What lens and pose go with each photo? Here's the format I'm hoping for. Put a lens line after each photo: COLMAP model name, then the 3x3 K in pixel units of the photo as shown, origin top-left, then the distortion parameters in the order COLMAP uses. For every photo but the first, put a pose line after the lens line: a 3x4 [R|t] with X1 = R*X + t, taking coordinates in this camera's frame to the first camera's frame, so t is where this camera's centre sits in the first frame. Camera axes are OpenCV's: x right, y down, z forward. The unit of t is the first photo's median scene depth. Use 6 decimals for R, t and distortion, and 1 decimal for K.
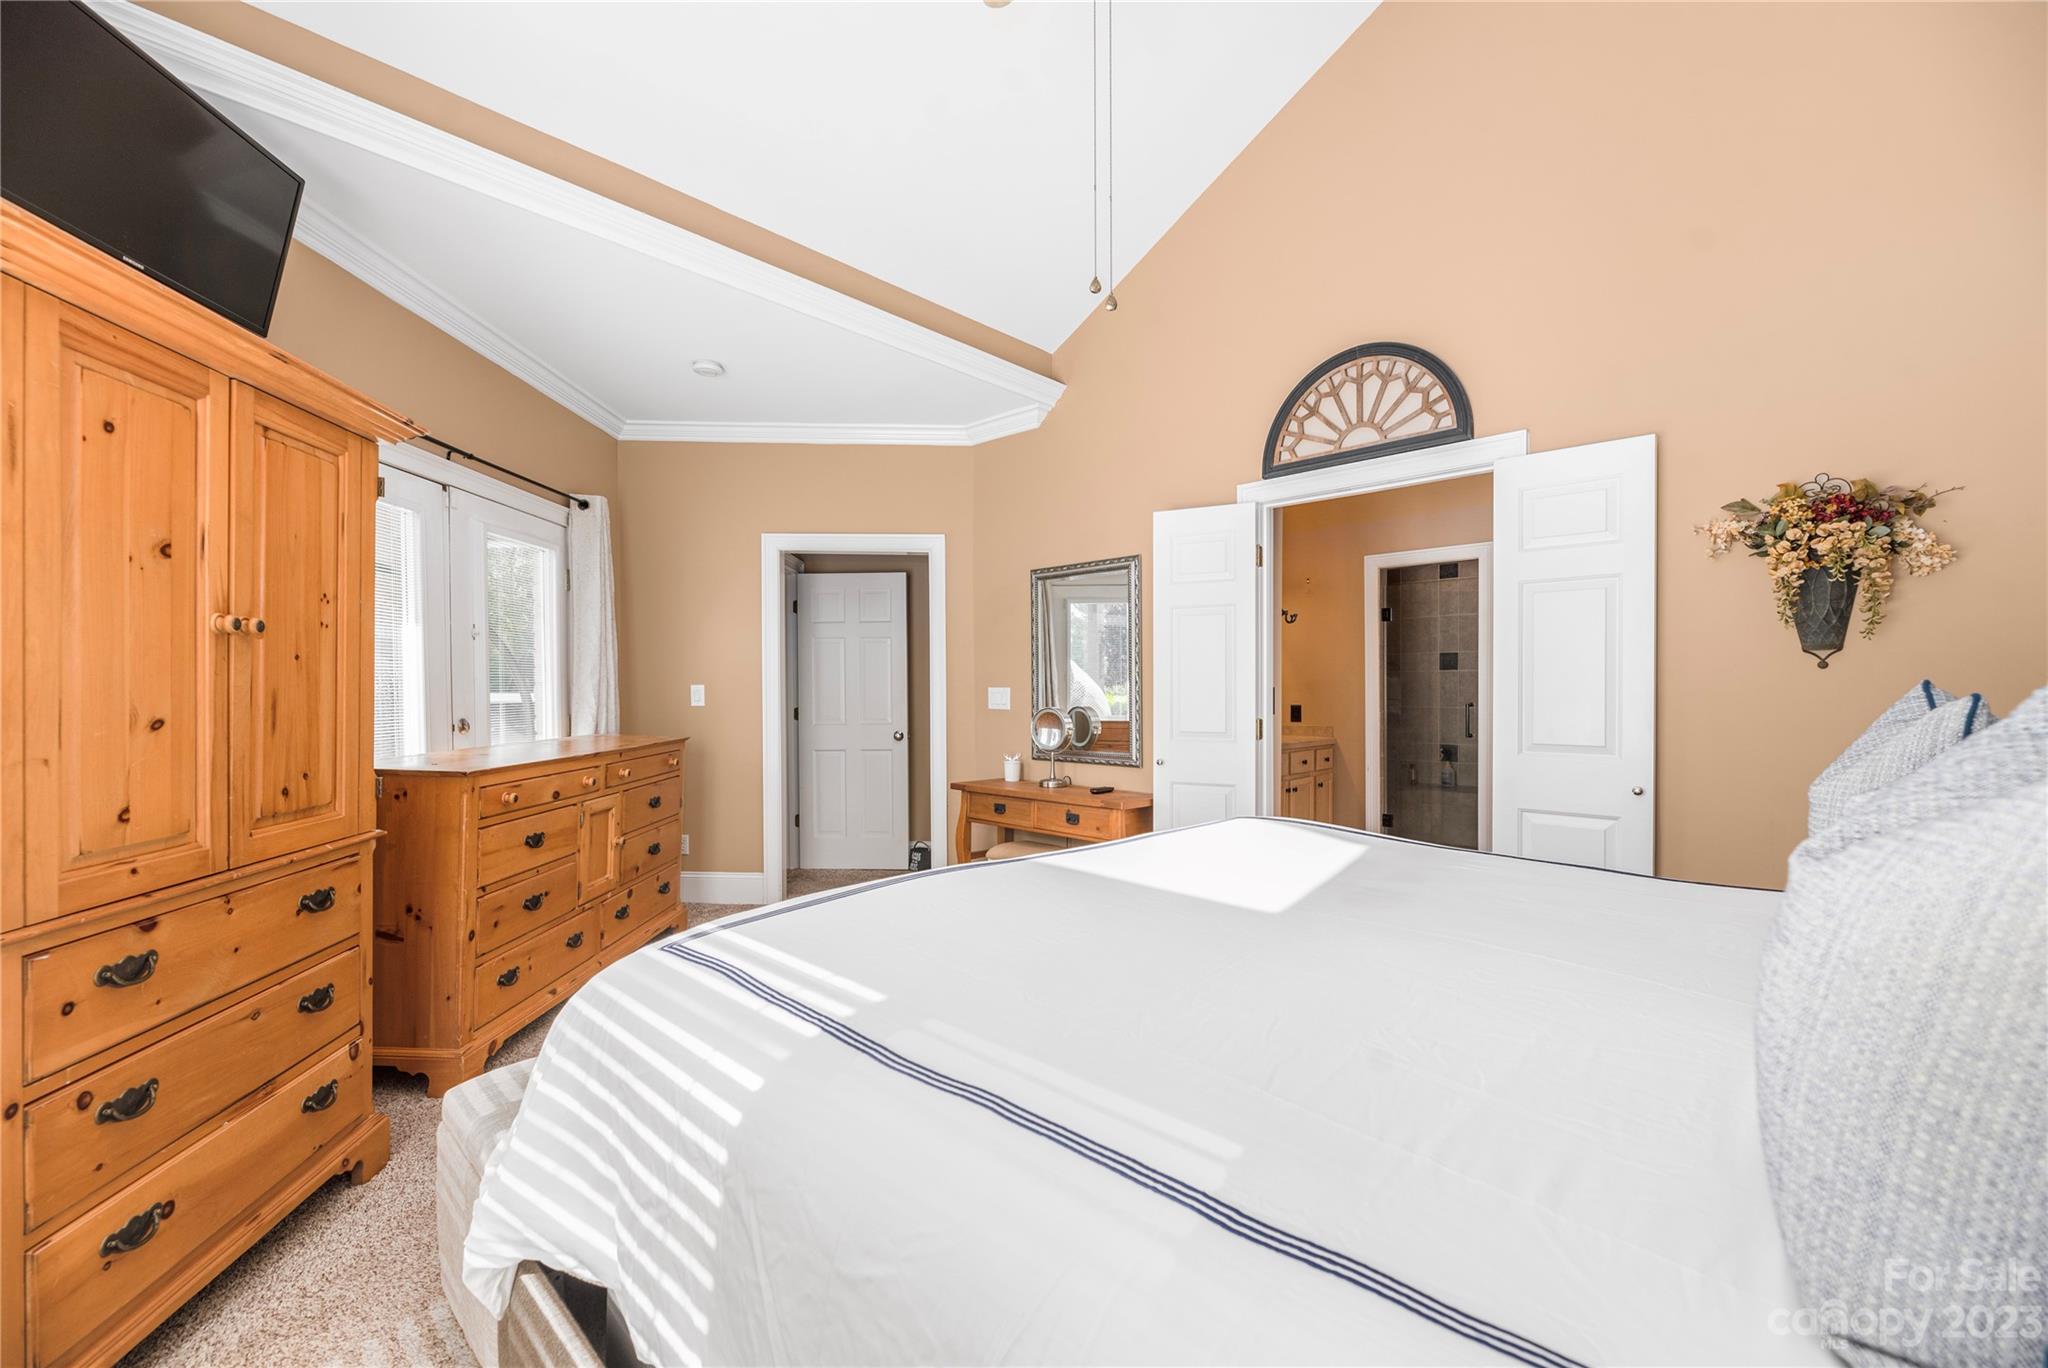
lens RADIAL K [[824.3, 0, 1023.6], [0, 824.3, 680.4], [0, 0, 1]] dist [-0.000228, -0.000016]
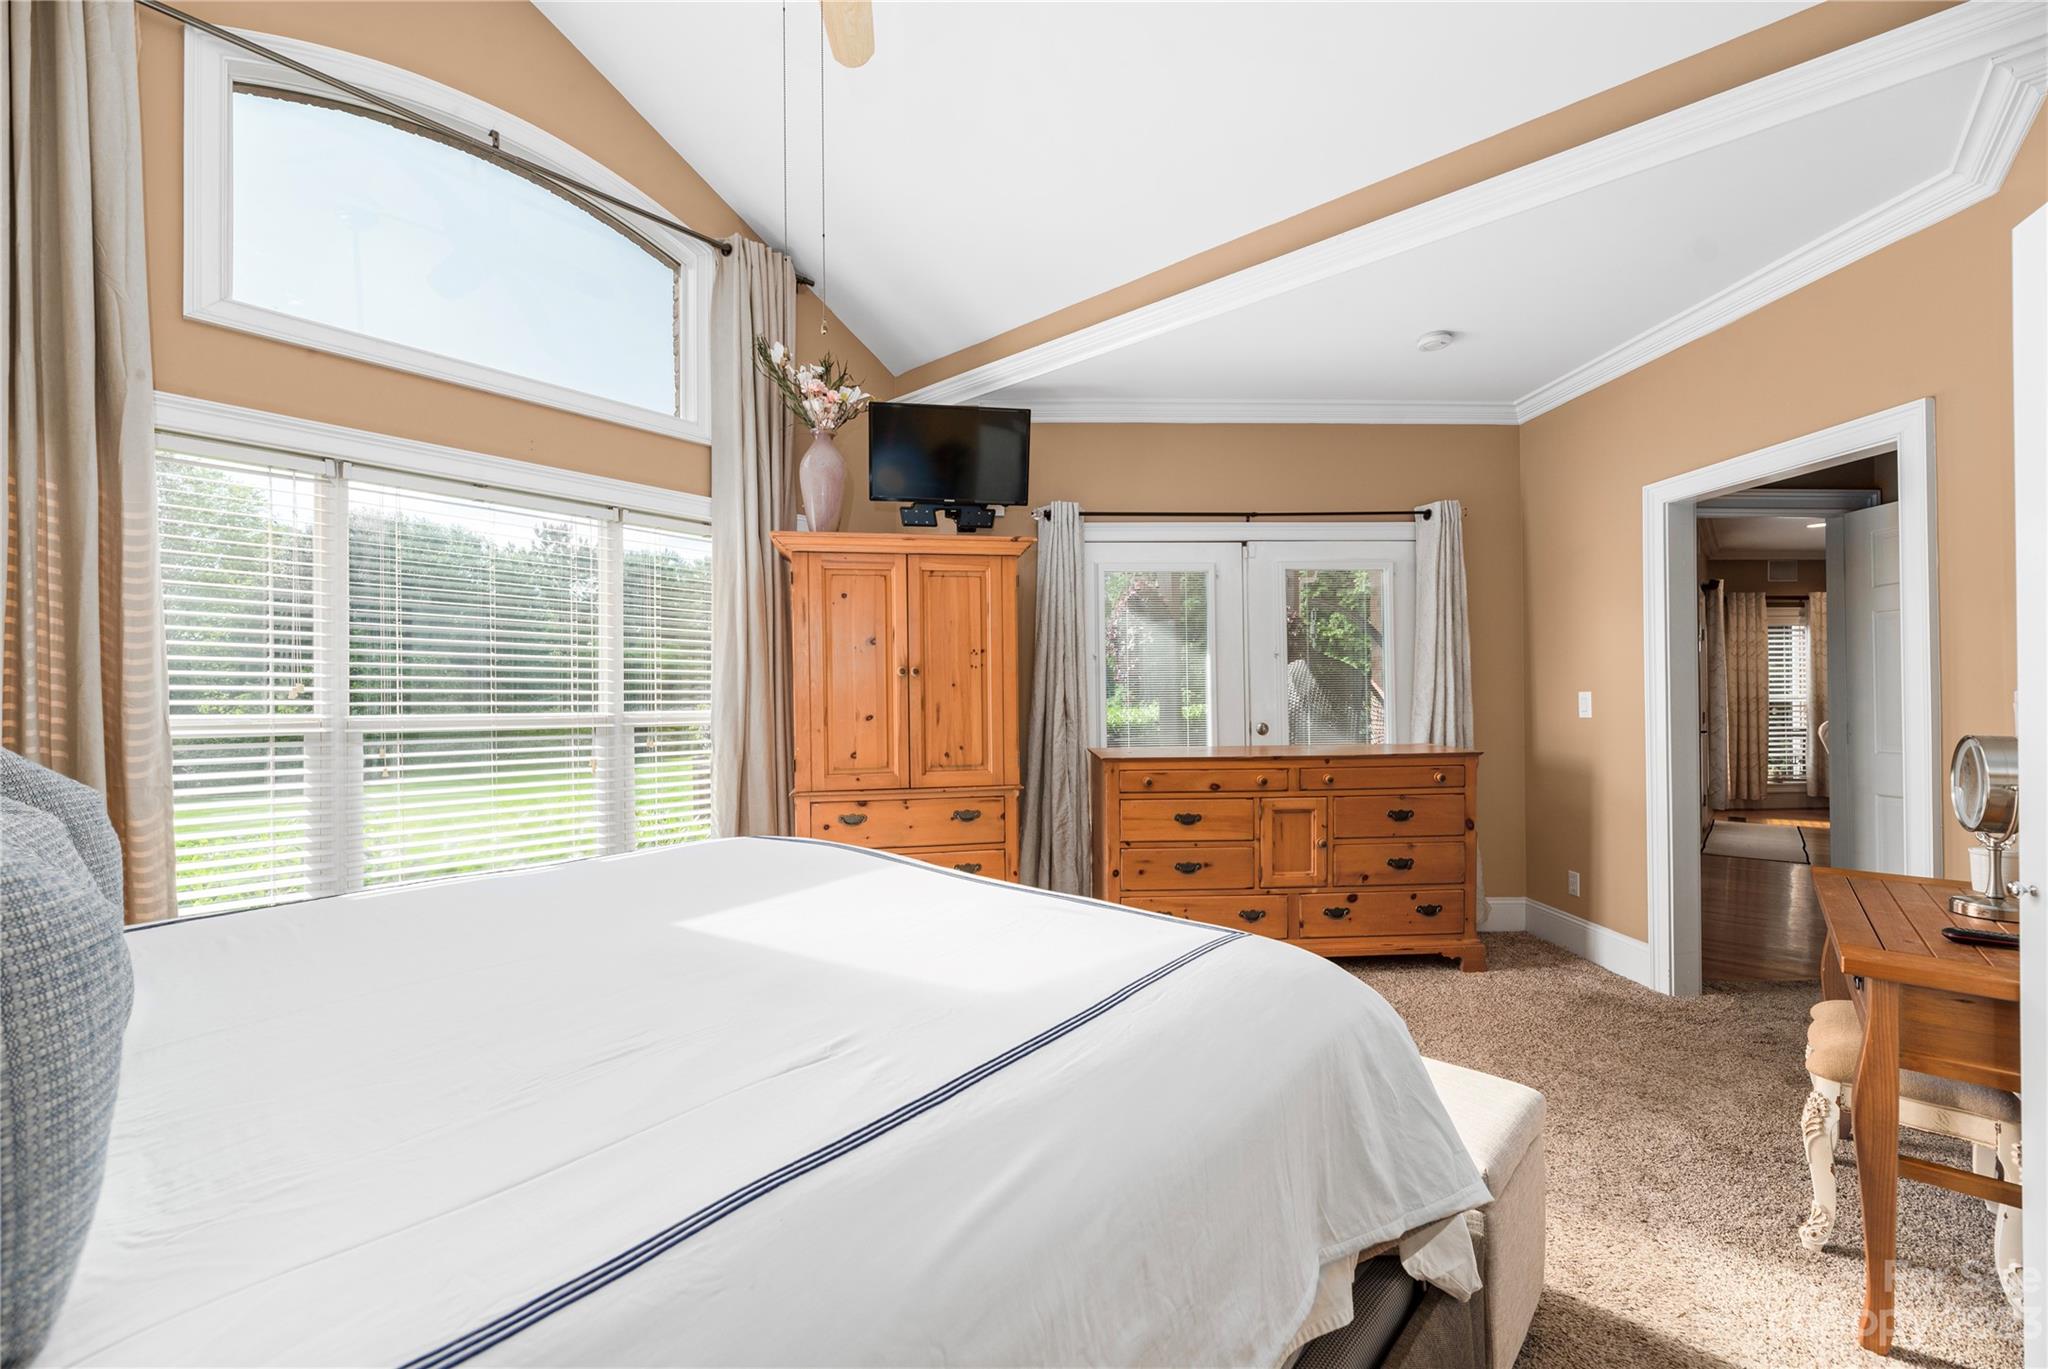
lens RADIAL K [[824.3, 0, 1023.6], [0, 824.3, 680.9], [0, 0, 1]] dist [-0.000228, -0.000016]
pose [[0.052025, -0.025320, -0.998325, 0.669135], [0.018580, 0.999530, -0.024382, 0.007732], [0.998473, -0.017280, 0.052471, 0.688619]]
